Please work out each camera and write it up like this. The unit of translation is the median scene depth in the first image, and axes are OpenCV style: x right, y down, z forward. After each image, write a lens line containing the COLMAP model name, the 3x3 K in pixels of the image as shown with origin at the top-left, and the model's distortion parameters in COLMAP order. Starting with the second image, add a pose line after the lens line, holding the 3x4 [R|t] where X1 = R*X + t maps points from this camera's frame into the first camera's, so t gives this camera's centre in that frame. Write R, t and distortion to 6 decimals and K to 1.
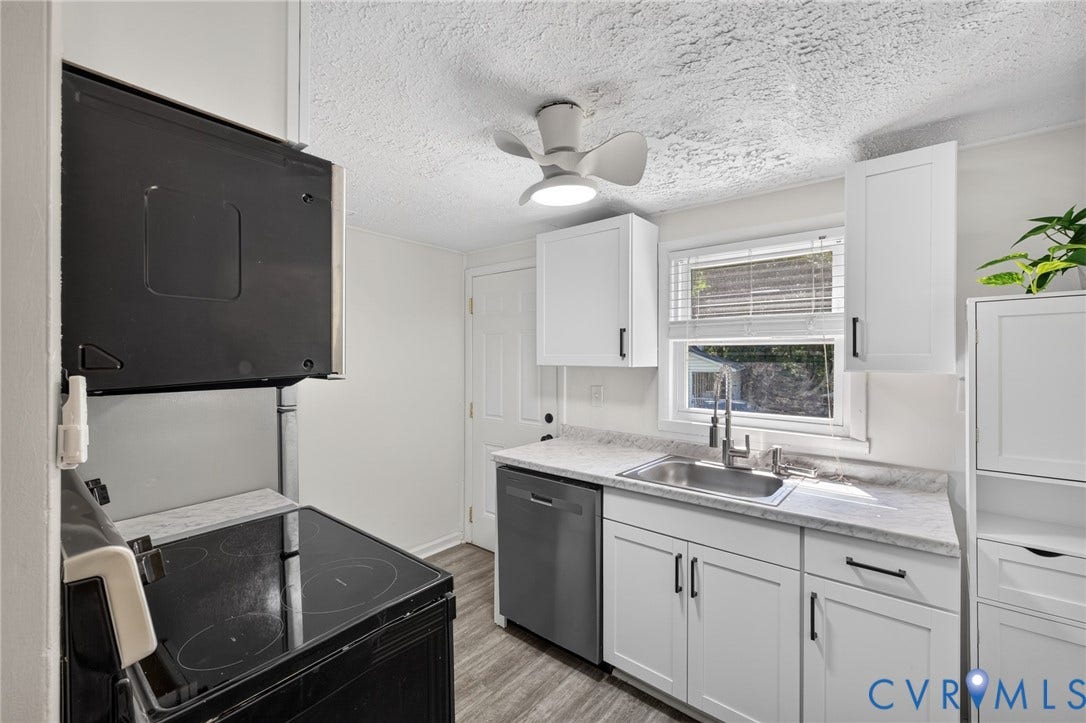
lens RADIAL K [[451.2, 0, 542.3], [0, 451.2, 358.1], [0, 0, 1]] dist [0.000075, -0.001313]
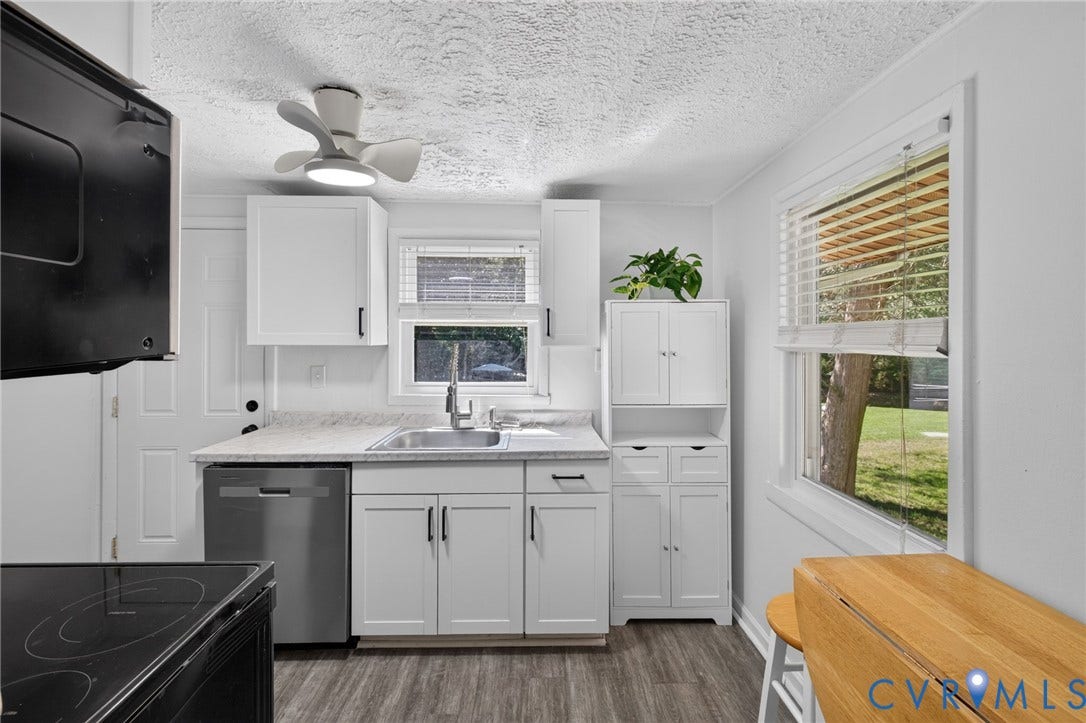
lens RADIAL K [[451.2, 0, 554.9], [0, 451.2, 335.1], [0, 0, 1]] dist [0.000075, -0.001313]
pose [[0.744994, 0.003649, 0.667061, -0.204792], [-0.000582, 0.999988, -0.004820, 0.000603], [-0.667071, 0.003202, 0.744988, -0.061486]]
